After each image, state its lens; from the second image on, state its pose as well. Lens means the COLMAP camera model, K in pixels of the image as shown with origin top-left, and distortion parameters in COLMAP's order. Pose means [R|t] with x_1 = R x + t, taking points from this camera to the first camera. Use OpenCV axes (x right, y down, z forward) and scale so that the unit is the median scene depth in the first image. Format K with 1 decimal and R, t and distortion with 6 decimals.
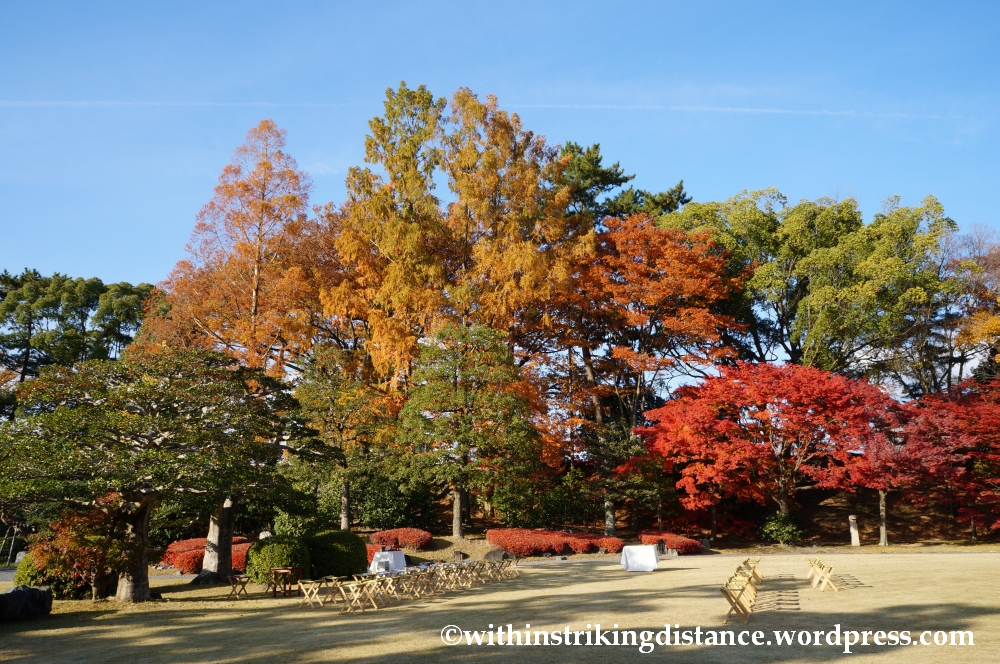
lens RADIAL K [[768.7, 0, 492.9], [0, 768.7, 332.1], [0, 0, 1]] dist [-0.019894, -0.002012]
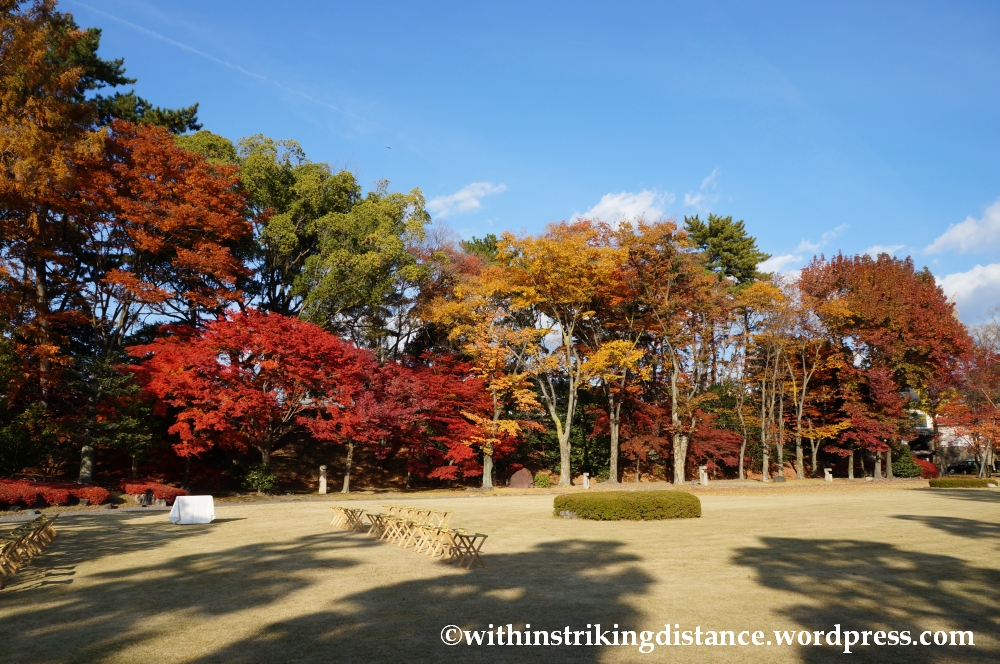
lens RADIAL K [[768.7, 0, 492.9], [0, 768.7, 332.1], [0, 0, 1]] dist [-0.019894, -0.002012]
pose [[0.722074, 0.126730, 0.680110, -0.115176], [-0.169768, 0.985478, -0.003388, 0.020135], [-0.670663, -0.113015, 0.733102, 0.078328]]
